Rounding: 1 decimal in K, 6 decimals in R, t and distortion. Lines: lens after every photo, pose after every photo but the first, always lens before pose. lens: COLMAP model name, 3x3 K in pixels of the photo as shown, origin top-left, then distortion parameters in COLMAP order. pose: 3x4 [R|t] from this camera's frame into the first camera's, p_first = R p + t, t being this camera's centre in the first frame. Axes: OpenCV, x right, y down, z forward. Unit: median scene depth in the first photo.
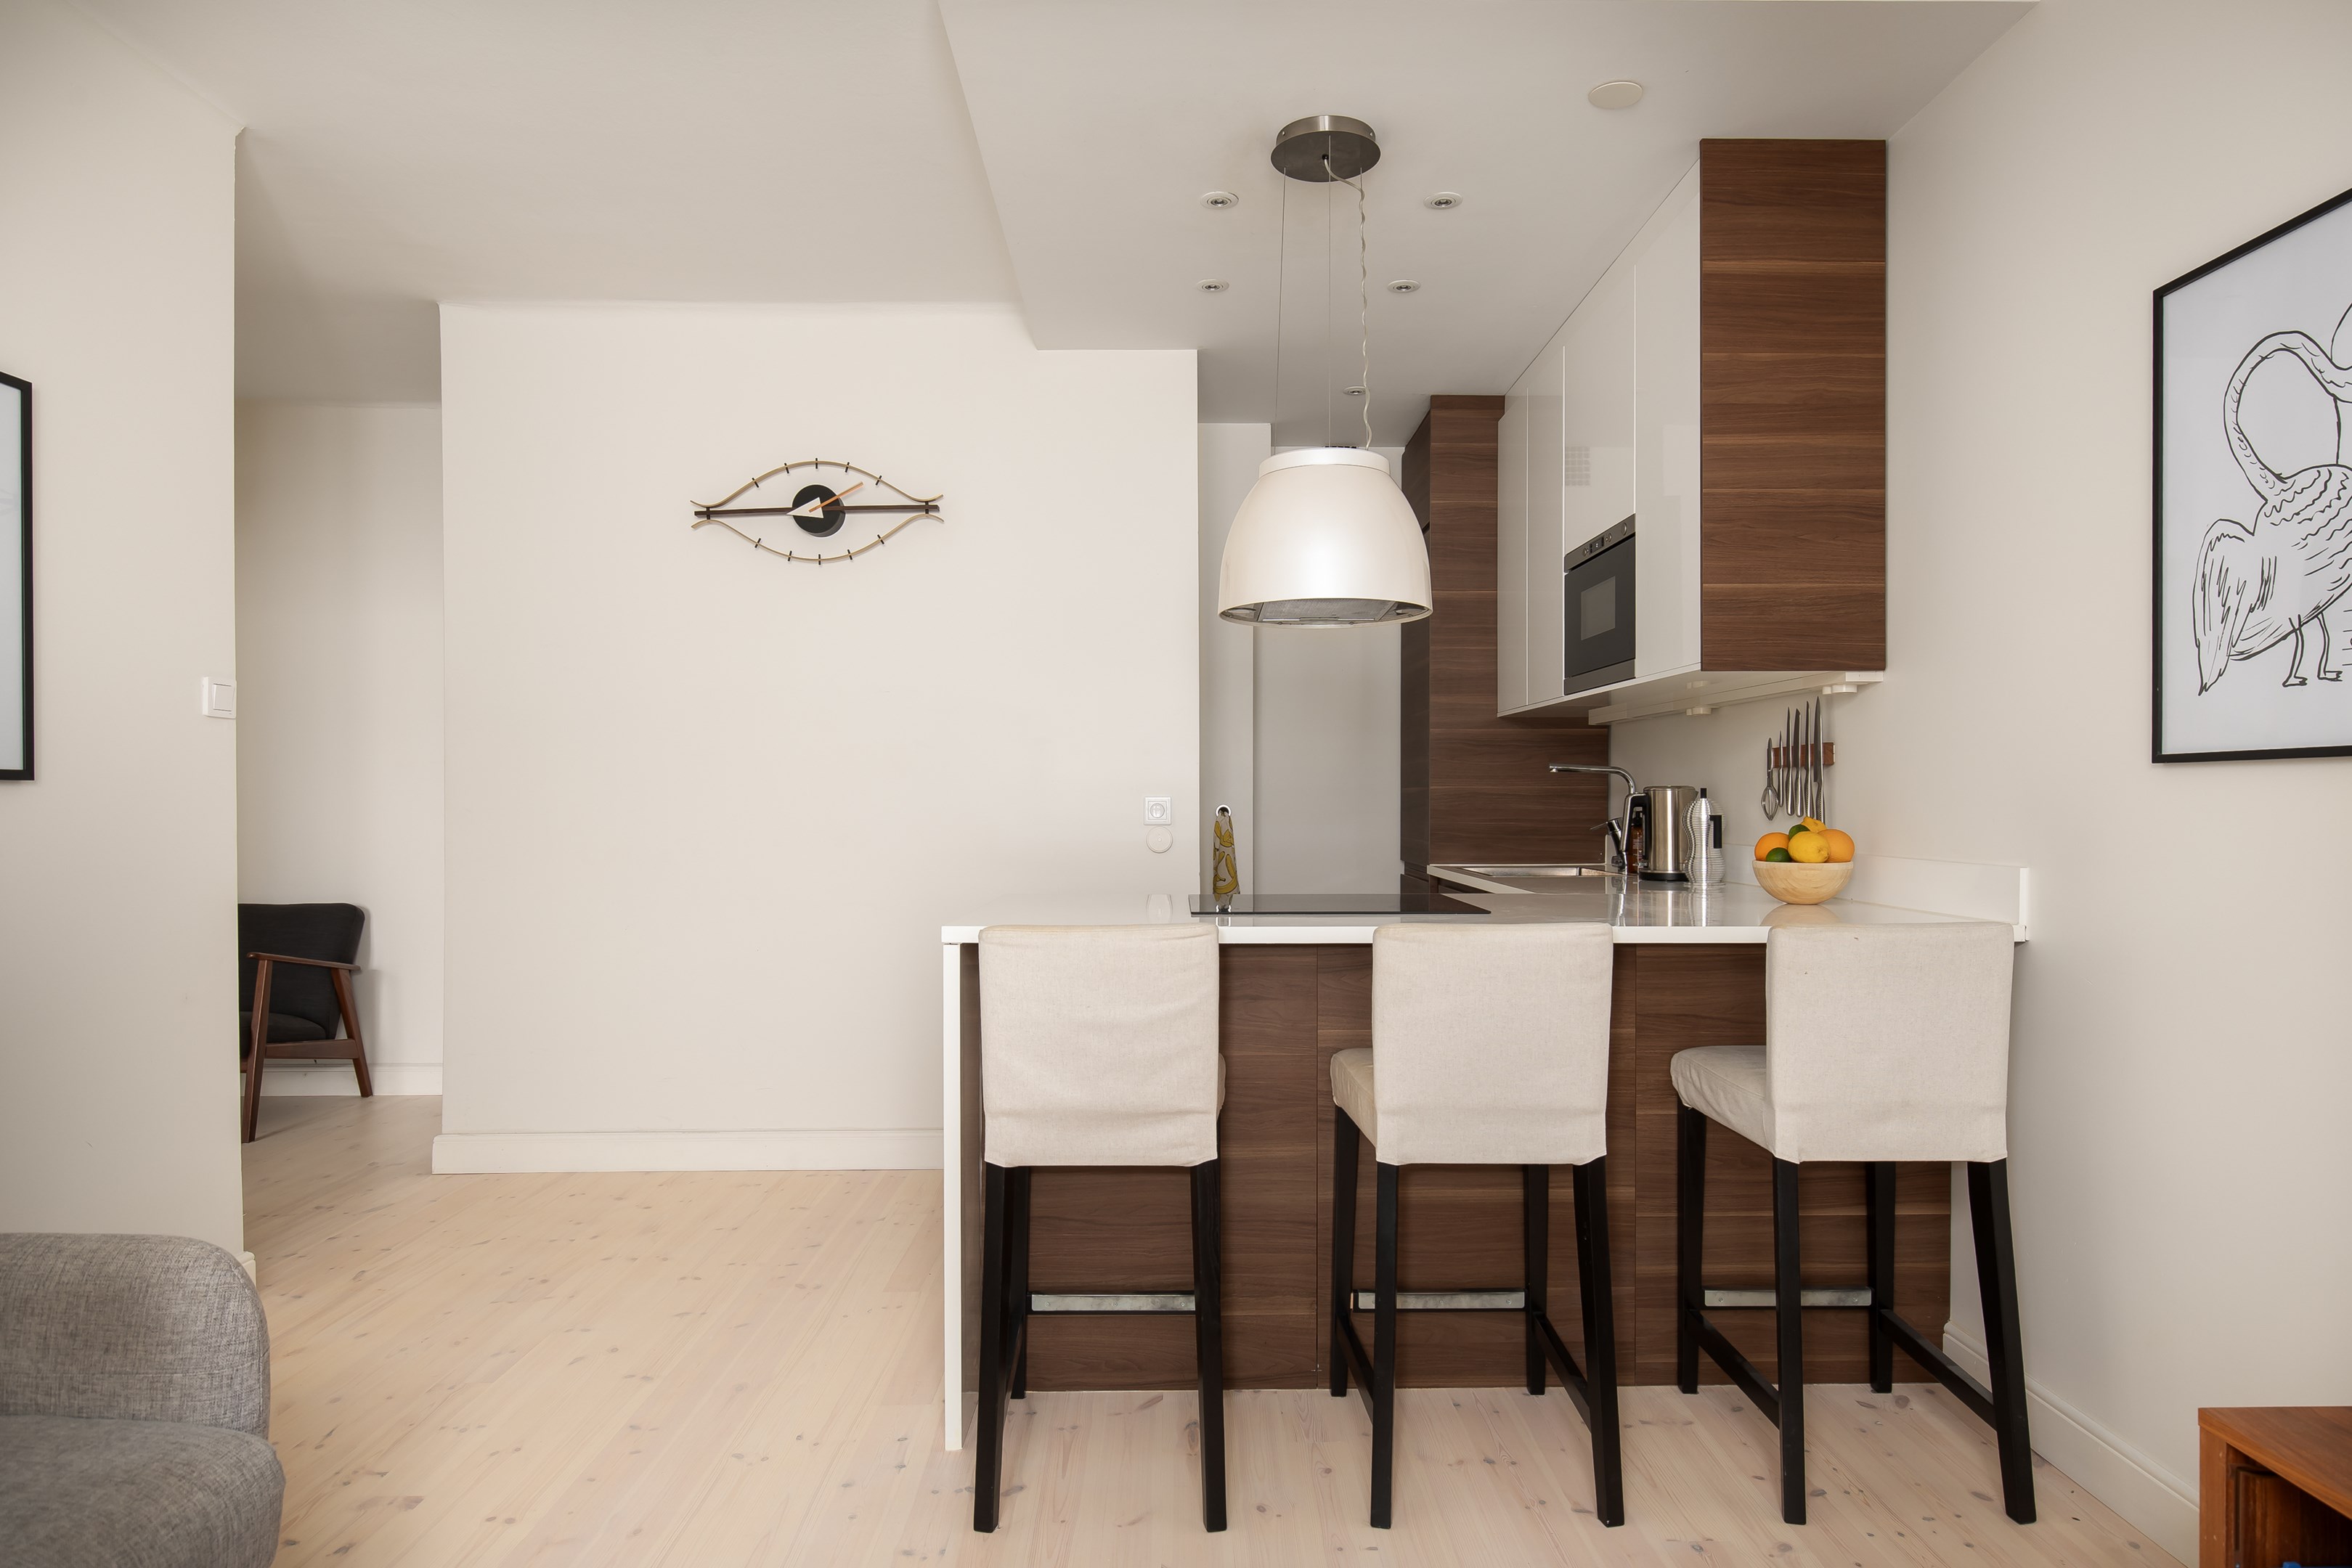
lens RADIAL K [[1382.8, 0, 1181.3], [0, 1382.8, 788.5], [0, 0, 1]] dist [0.000686, -0.001738]
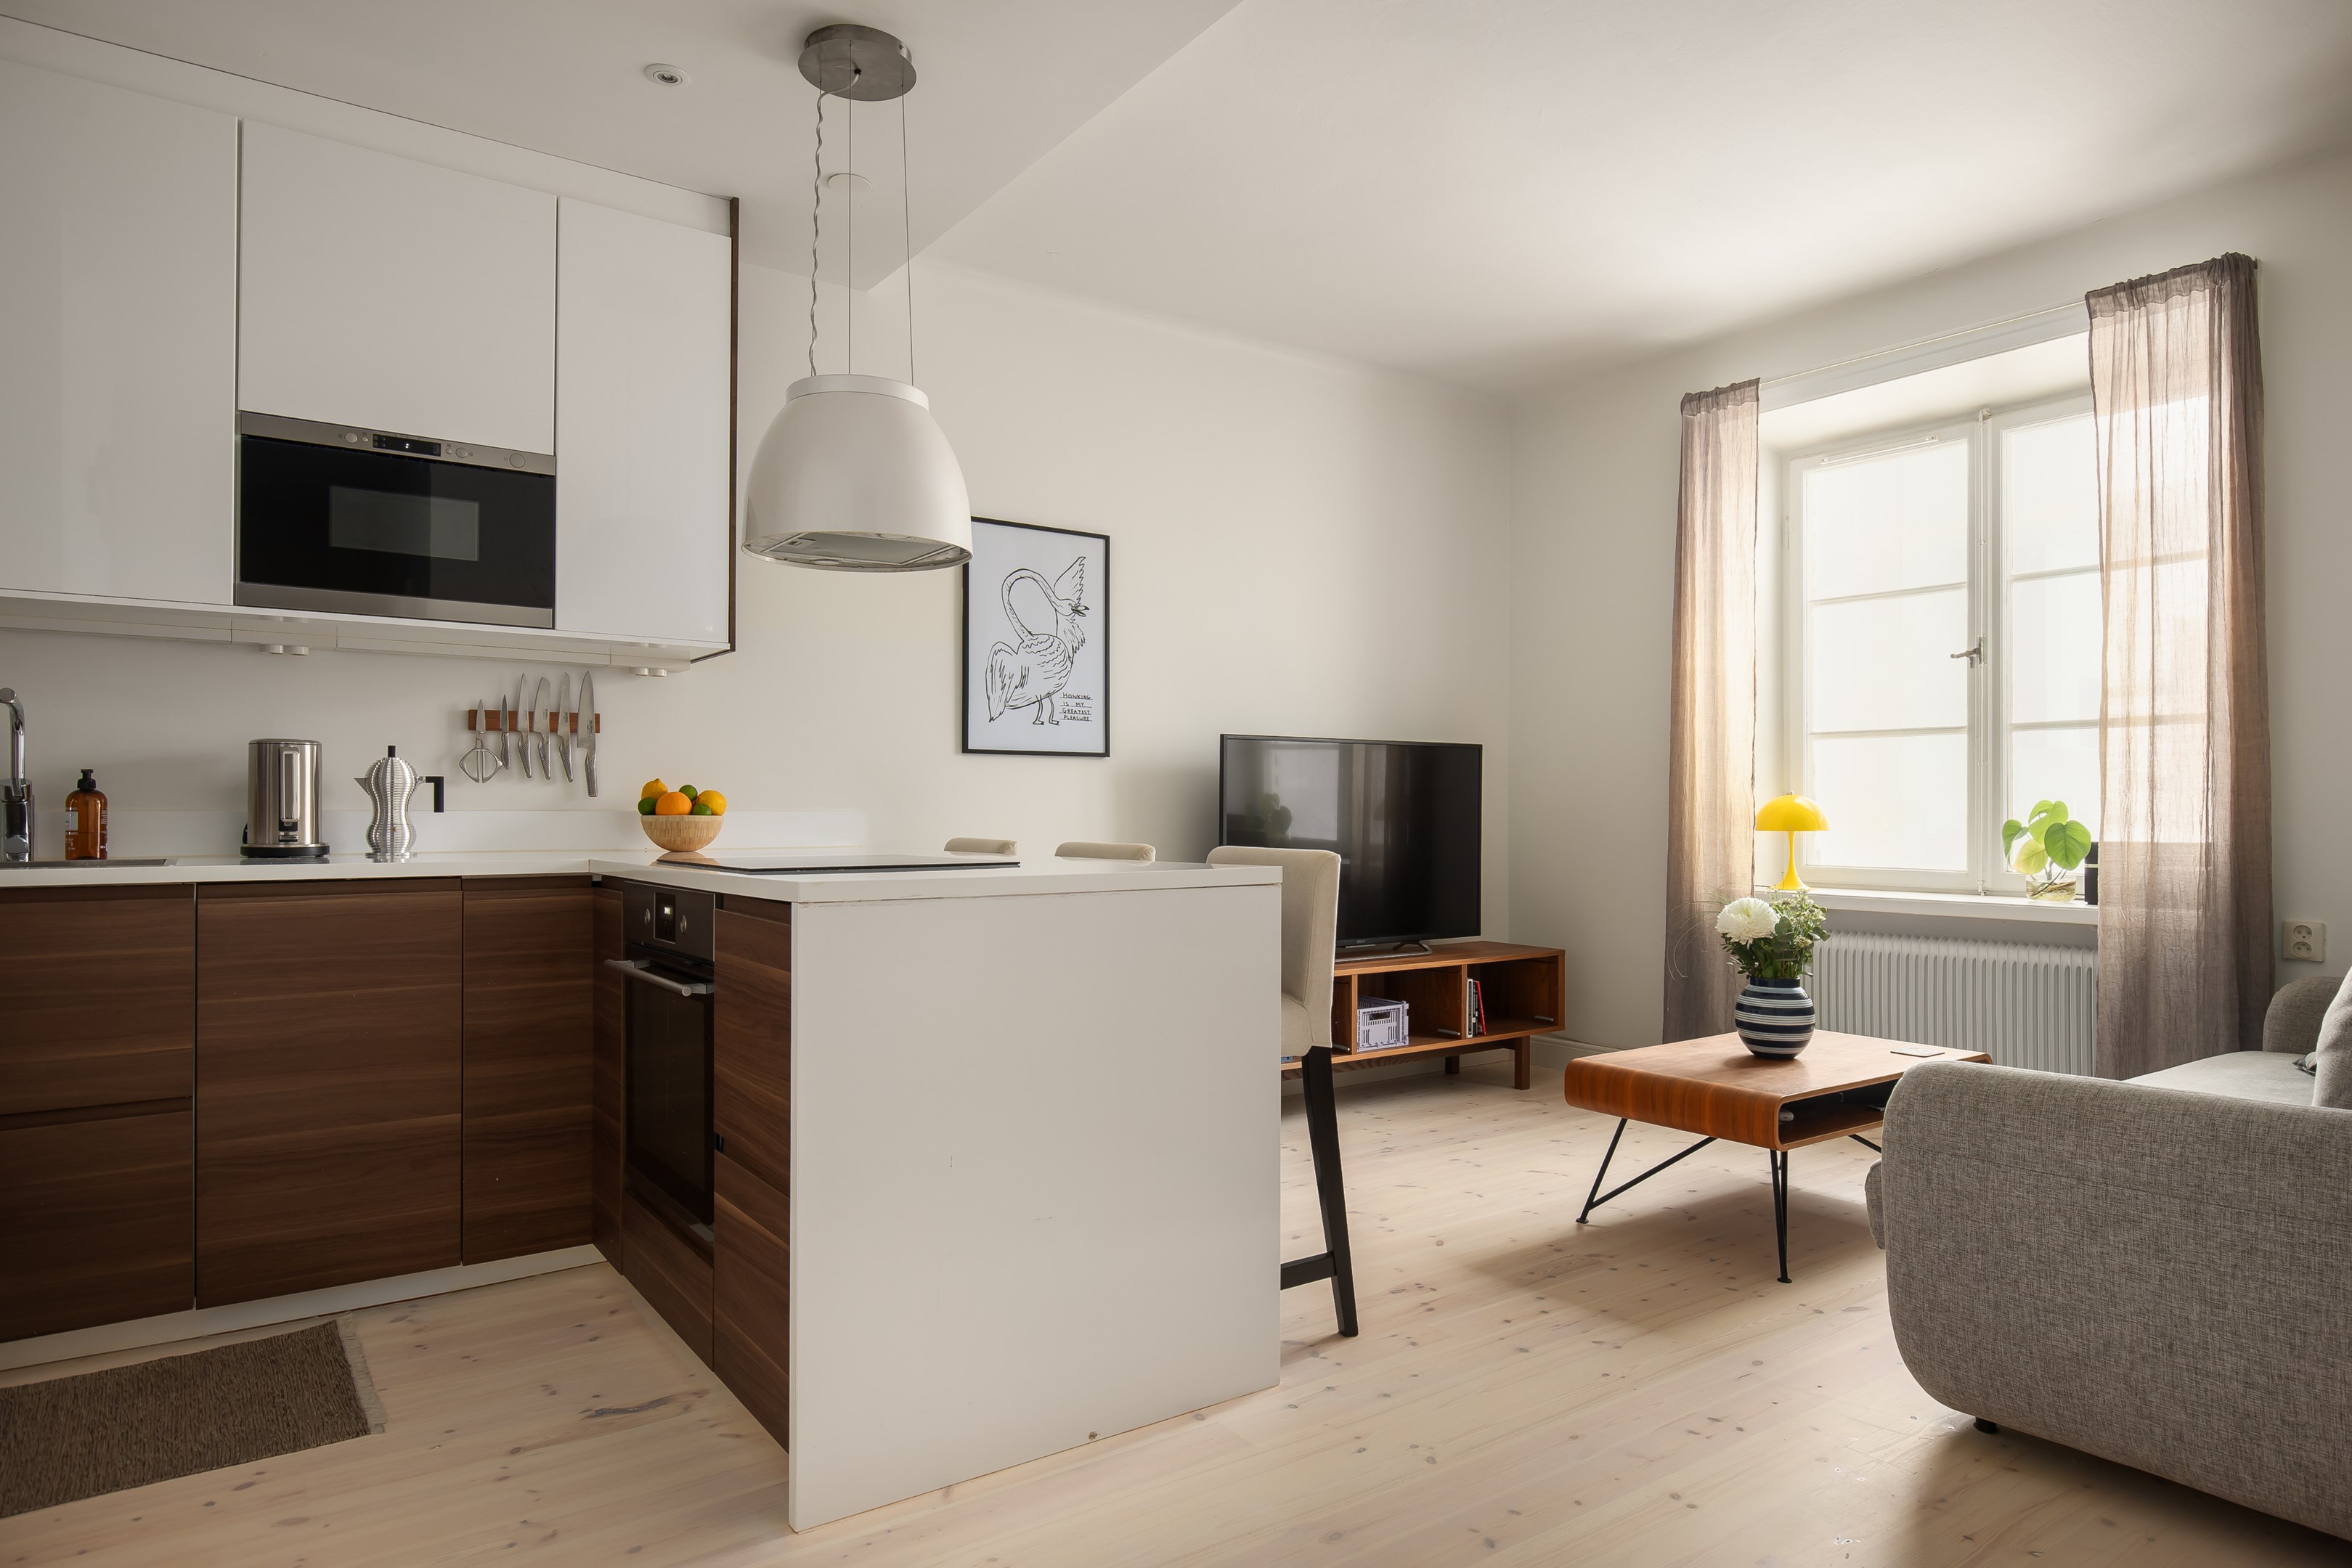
lens RADIAL K [[1382.8, 0, 1176.6], [0, 1382.8, 801.3], [0, 0, 1]] dist [0.000686, -0.001738]
pose [[-0.567831, 0.019434, 0.822916, -1.177460], [0.000696, 0.999732, -0.023129, 0.103458], [-0.823145, -0.012560, -0.567693, 2.009157]]
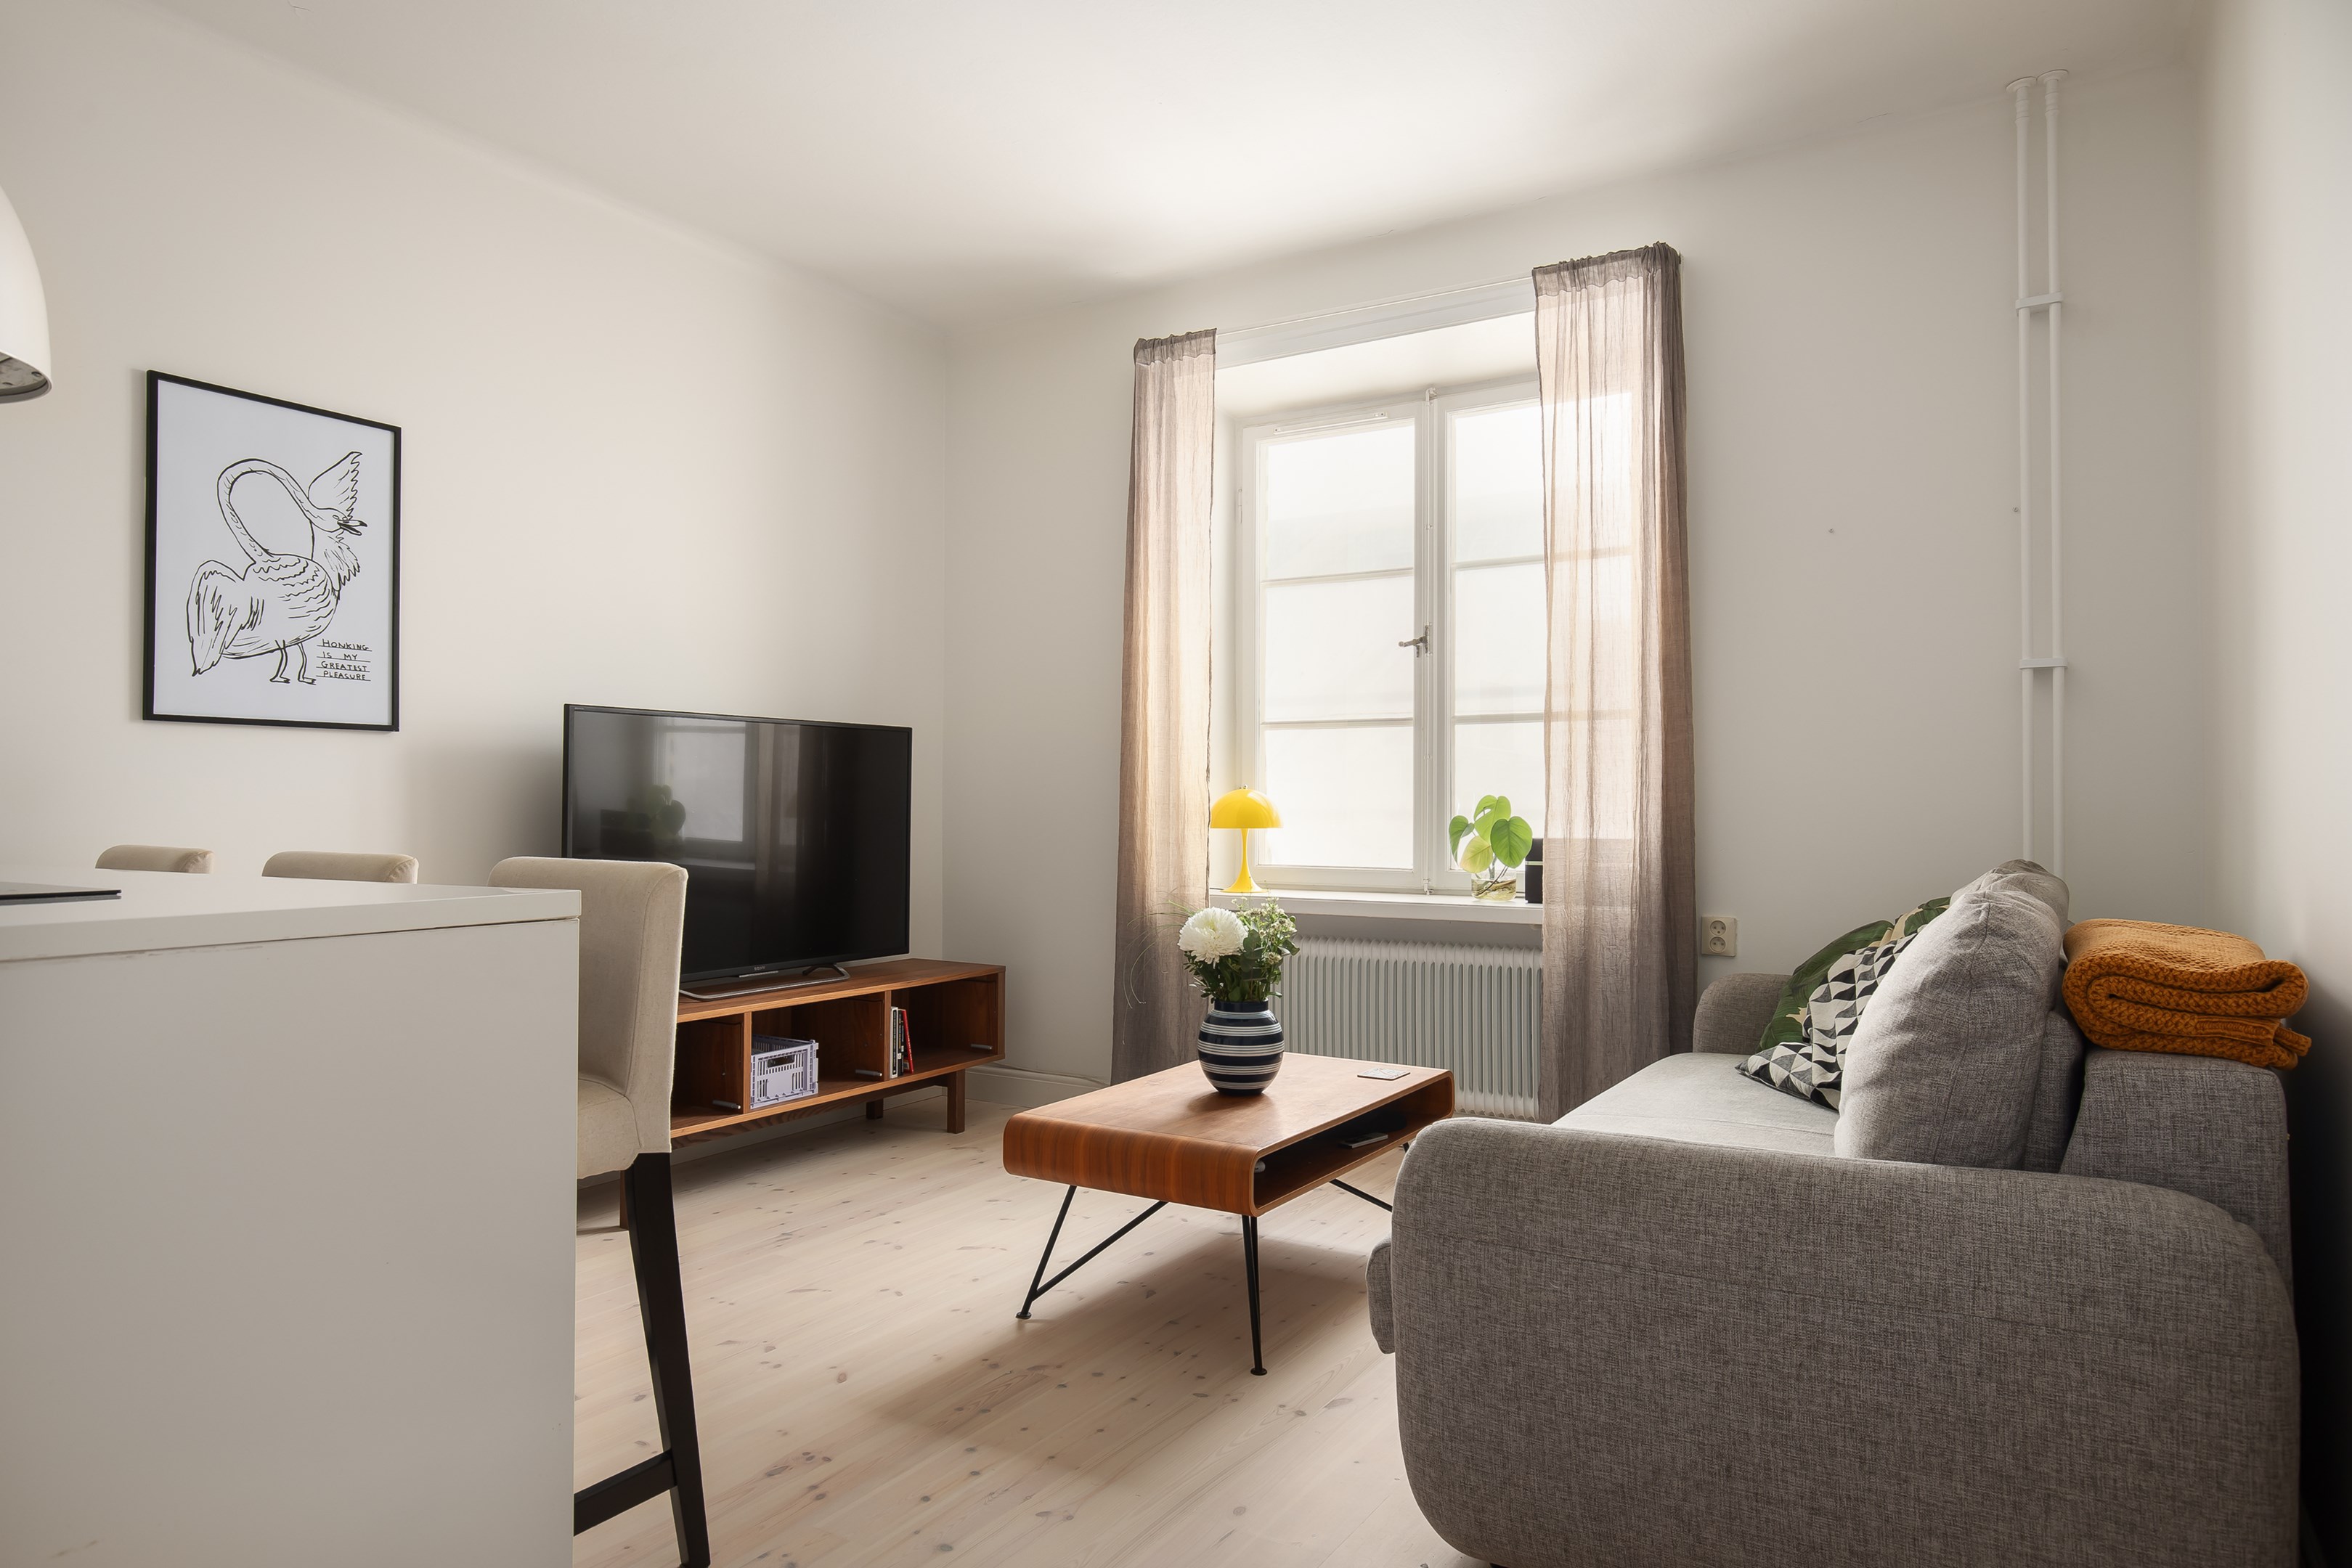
lens RADIAL K [[1431.4, 0, 1177.1], [0, 1431.4, 789.3], [0, 0, 1]] dist [0.000976, -0.002438]
pose [[-0.839144, 0.019595, 0.543556, -0.954210], [0.005917, 0.999621, -0.026902, 0.098845], [-0.543877, -0.019359, -0.838942, 1.737326]]
